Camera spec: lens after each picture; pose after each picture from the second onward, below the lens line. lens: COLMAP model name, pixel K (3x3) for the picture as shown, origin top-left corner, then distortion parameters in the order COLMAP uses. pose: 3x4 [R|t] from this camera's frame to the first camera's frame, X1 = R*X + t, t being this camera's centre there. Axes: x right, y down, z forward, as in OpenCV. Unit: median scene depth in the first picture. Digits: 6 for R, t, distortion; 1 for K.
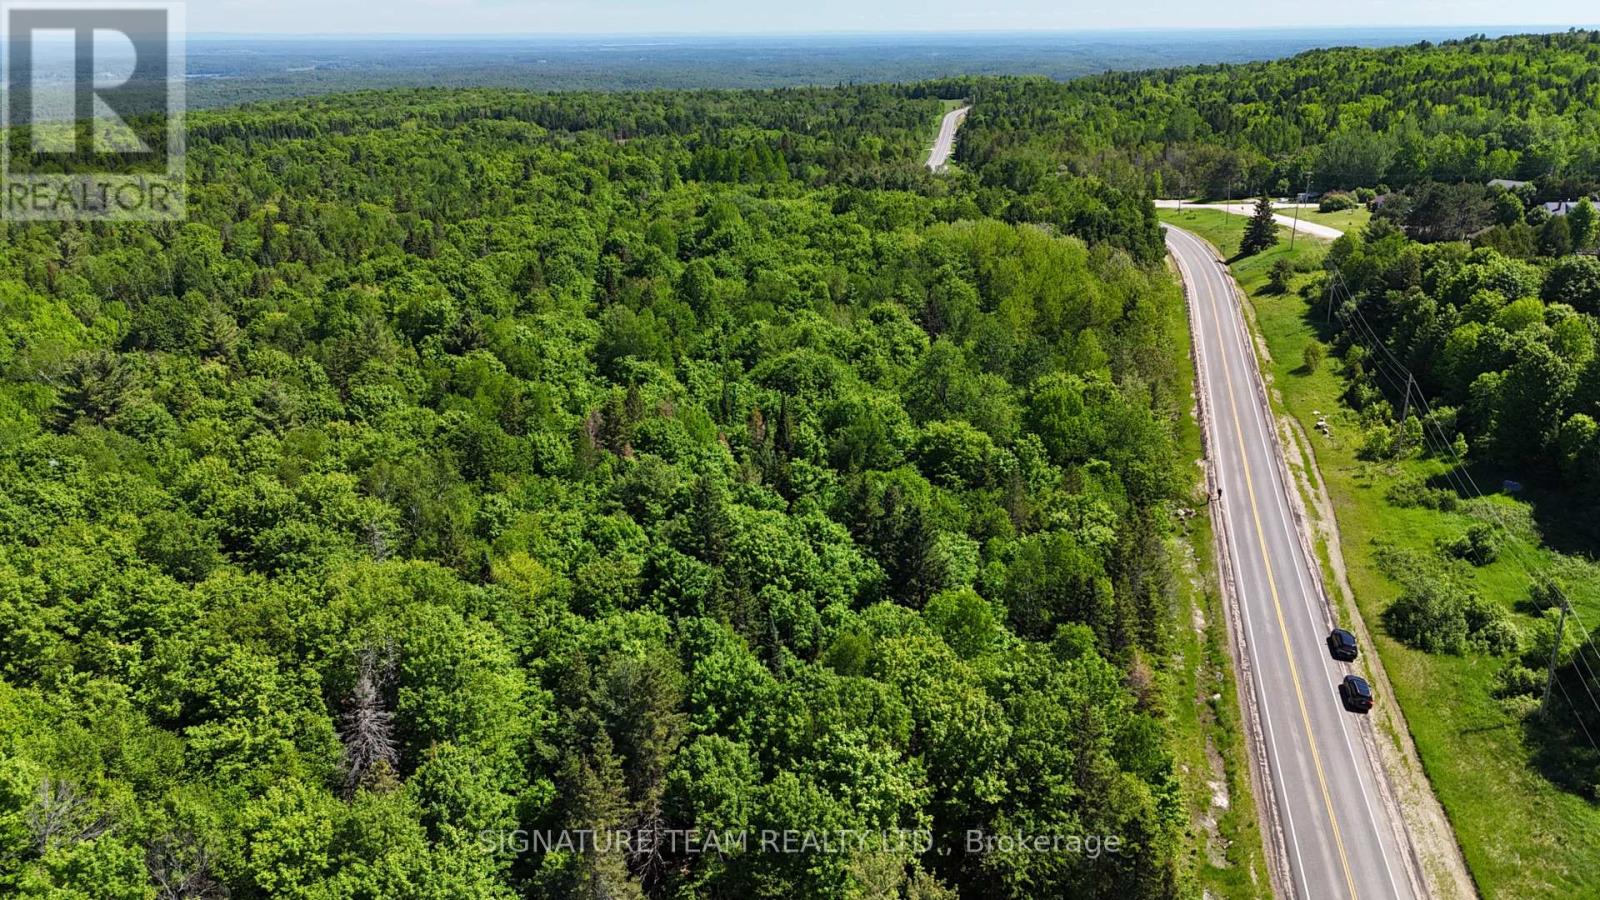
lens RADIAL K [[1177.3, 0, 800.0], [0, 1177.3, 450.0], [0, 0, 1]] dist [0.067596, -0.058151]
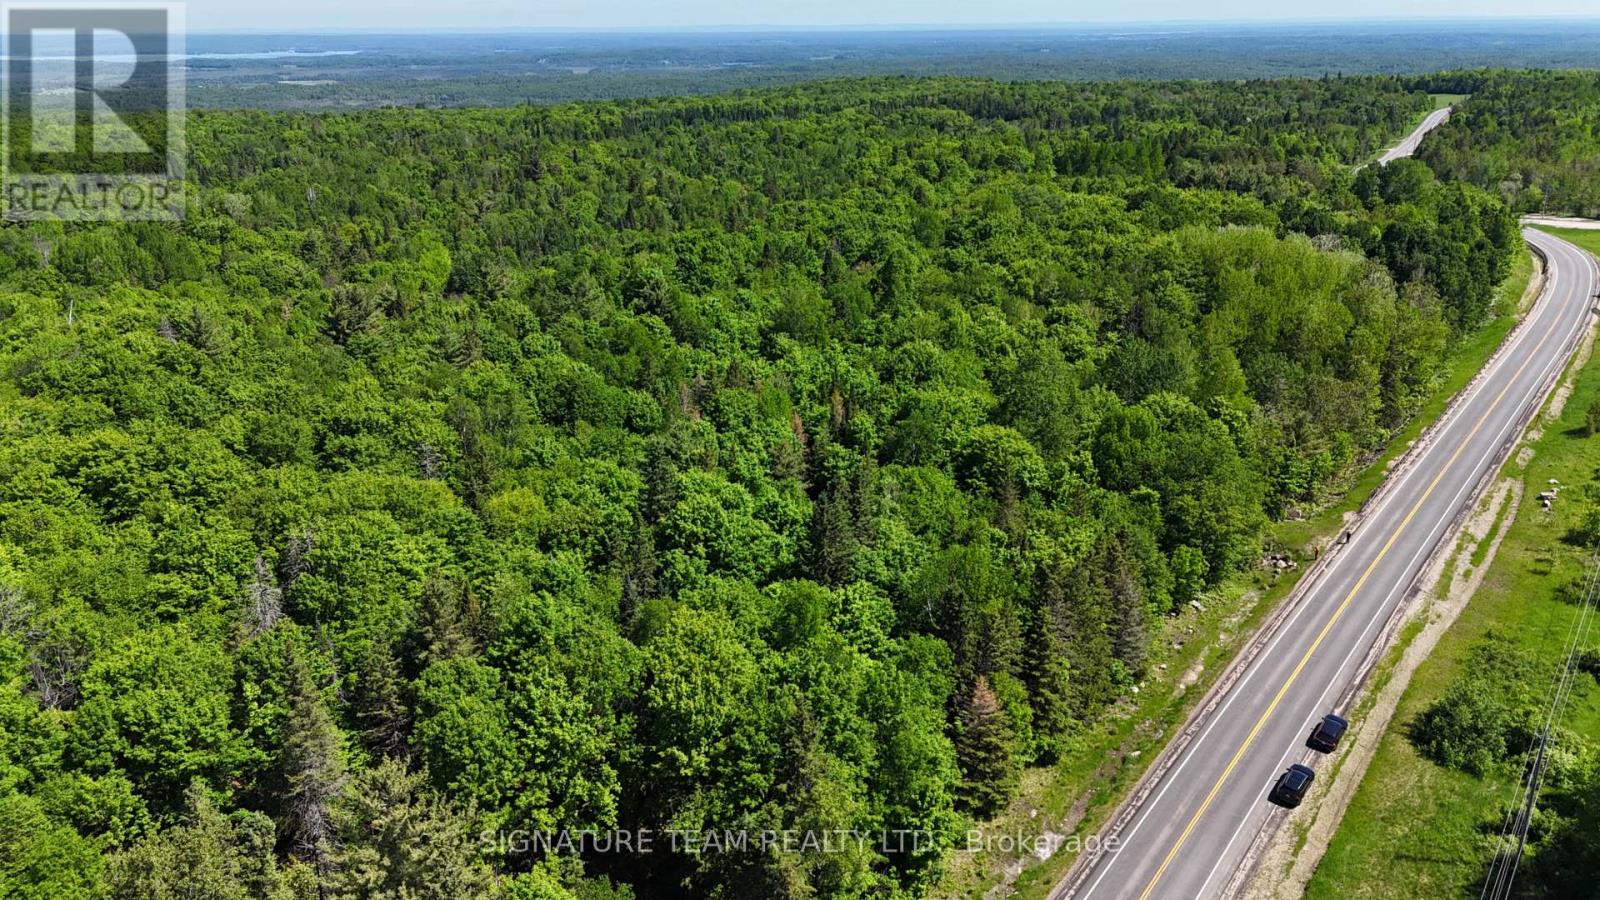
lens RADIAL K [[1177.3, 0, 800.0], [0, 1177.3, 450.0], [0, 0, 1]] dist [0.067596, -0.058151]
pose [[0.921522, 0.132828, -0.364903, 0.306634], [-0.129866, 0.990990, 0.032768, -0.014837], [0.365968, 0.017192, 0.930469, 0.039290]]
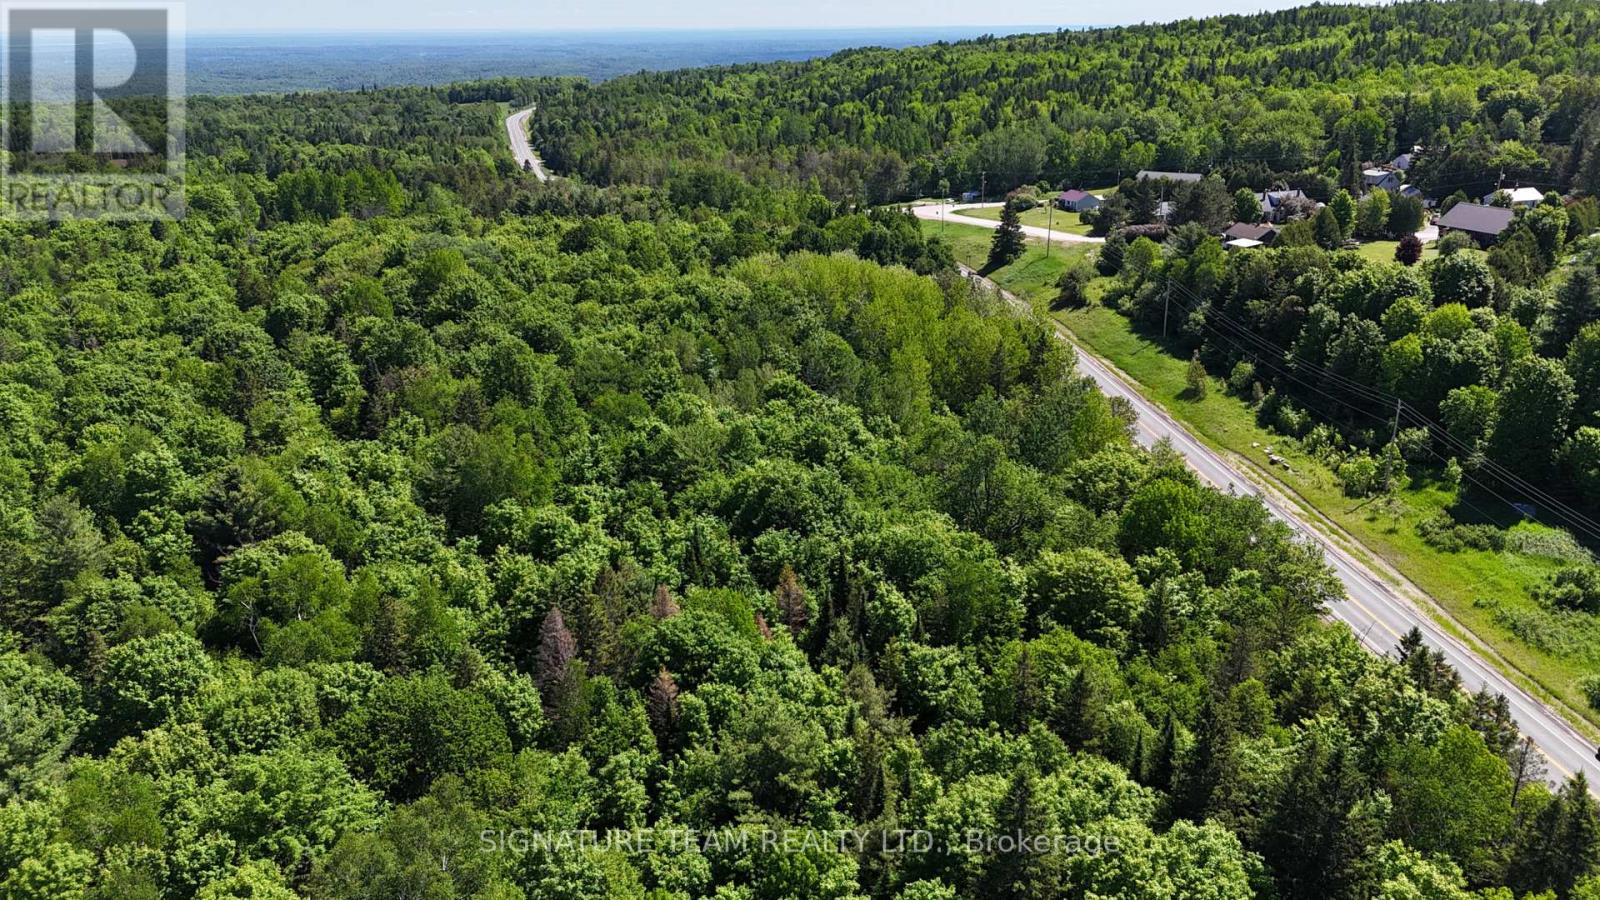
lens RADIAL K [[1177.3, 0, 800.0], [0, 1177.3, 450.0], [0, 0, 1]] dist [0.067596, -0.058151]
pose [[0.920735, -0.135190, 0.366021, -0.263784], [0.135130, 0.990489, 0.025914, -0.116153], [-0.366043, 0.025600, 0.930246, 0.331295]]
